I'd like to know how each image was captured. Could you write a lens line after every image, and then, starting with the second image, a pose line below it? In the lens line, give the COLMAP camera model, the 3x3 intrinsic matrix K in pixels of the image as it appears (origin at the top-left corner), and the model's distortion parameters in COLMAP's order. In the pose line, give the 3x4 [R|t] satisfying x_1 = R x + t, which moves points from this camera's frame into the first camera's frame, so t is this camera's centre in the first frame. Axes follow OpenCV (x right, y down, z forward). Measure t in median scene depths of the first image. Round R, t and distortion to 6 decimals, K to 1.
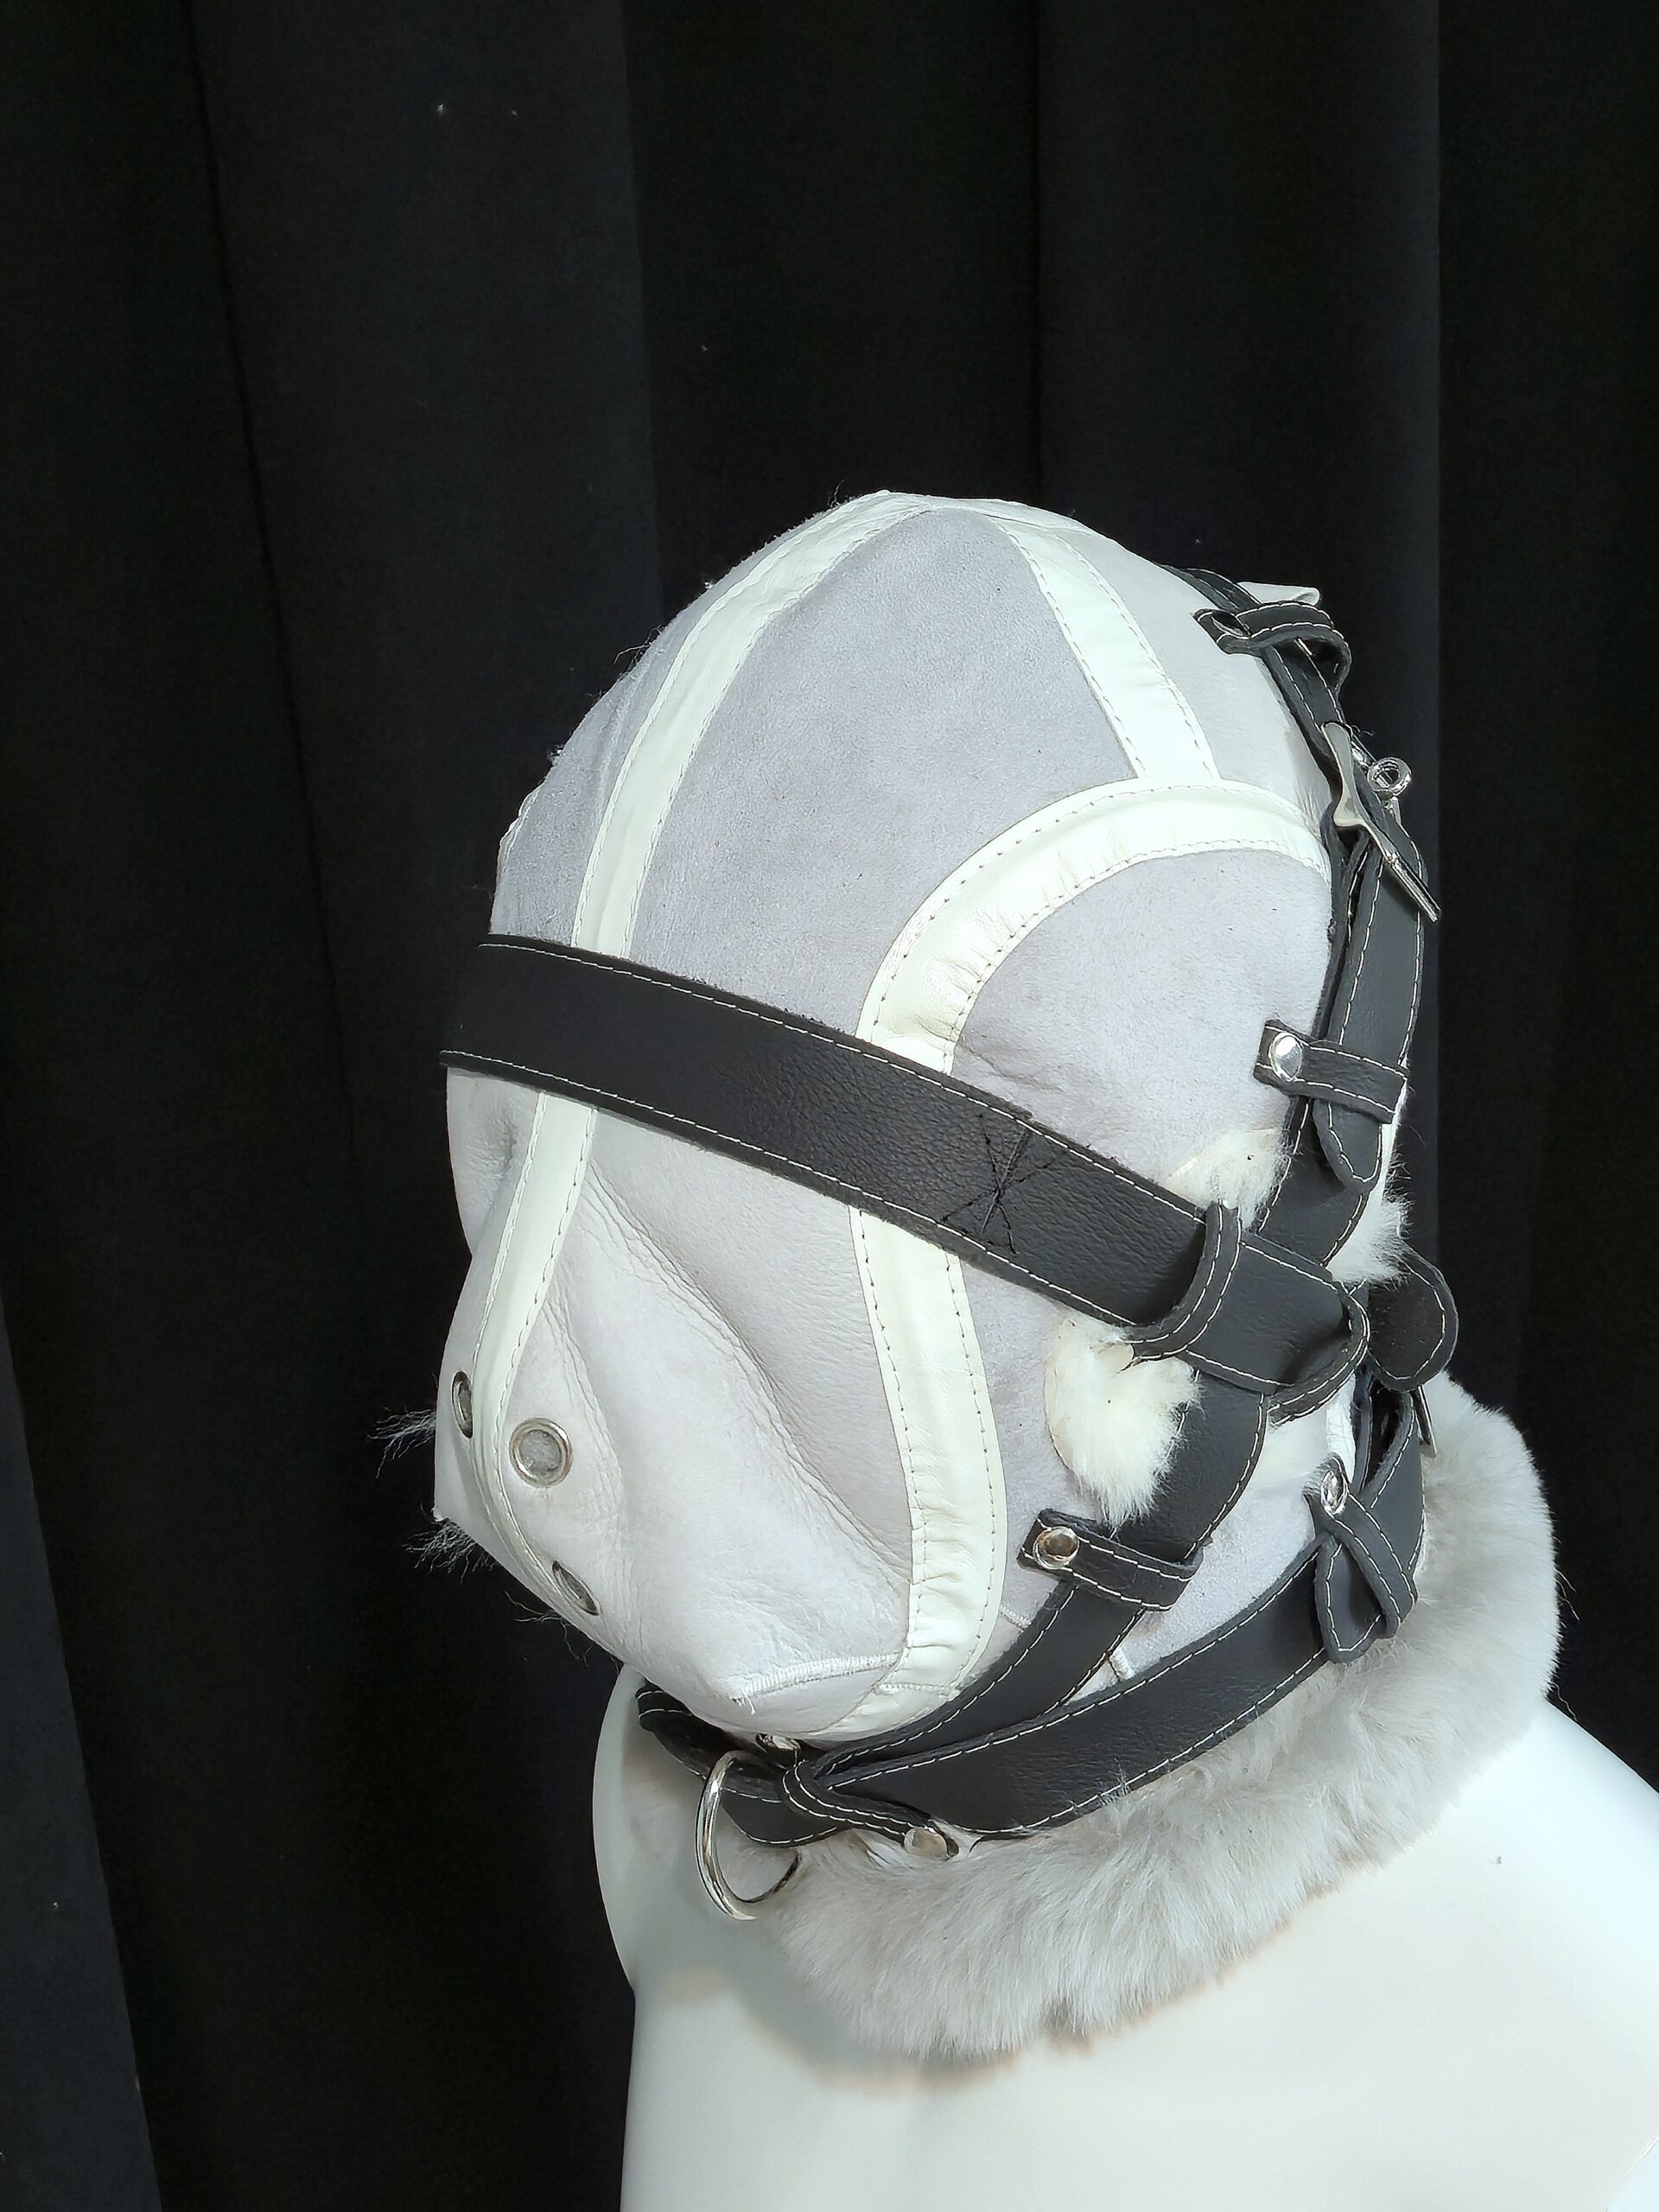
lens RADIAL K [[3557.4, 0, 839.1], [0, 3557.4, 1103.0], [0, 0, 1]] dist [-0.152921, 0.000000]
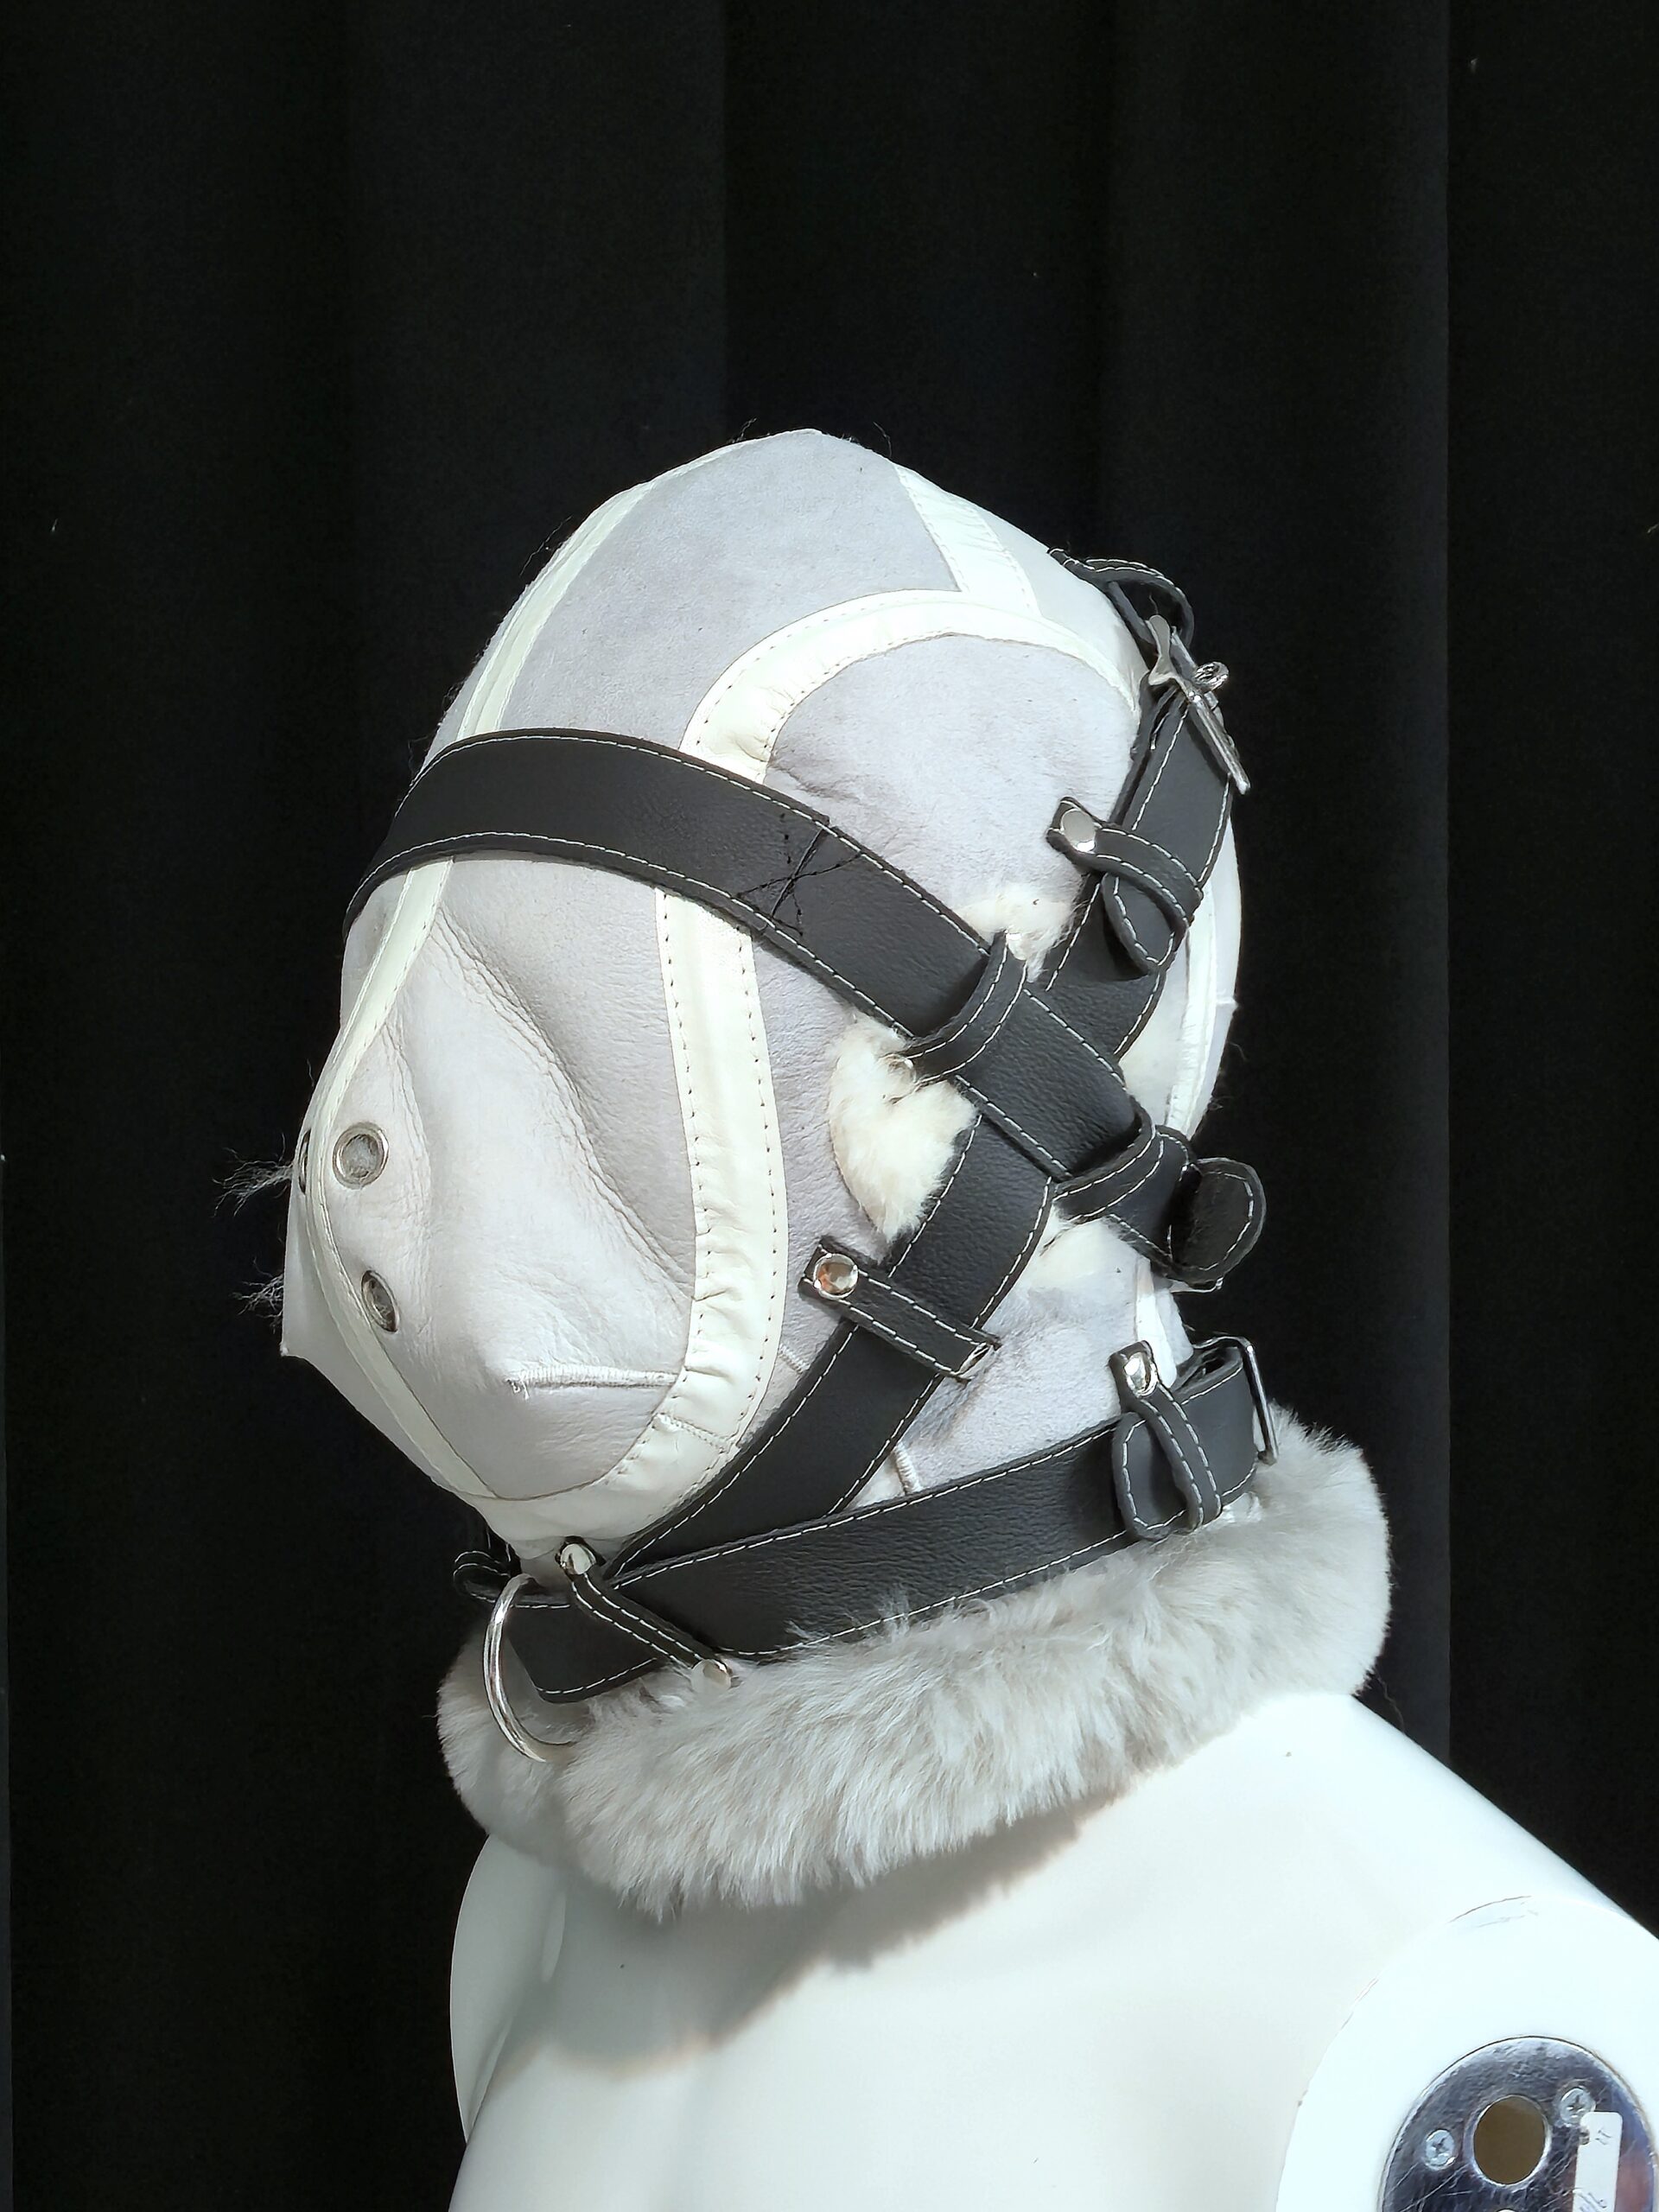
lens RADIAL K [[3557.4, 0, 818.1], [0, 3557.4, 1107.4], [0, 0, 1]] dist [-0.152921, 0.000000]
pose [[0.994443, 0.067181, -0.081050, 0.138361], [-0.090439, 0.939247, -0.331114, 0.427139], [0.053881, 0.336605, 0.940103, 0.002820]]
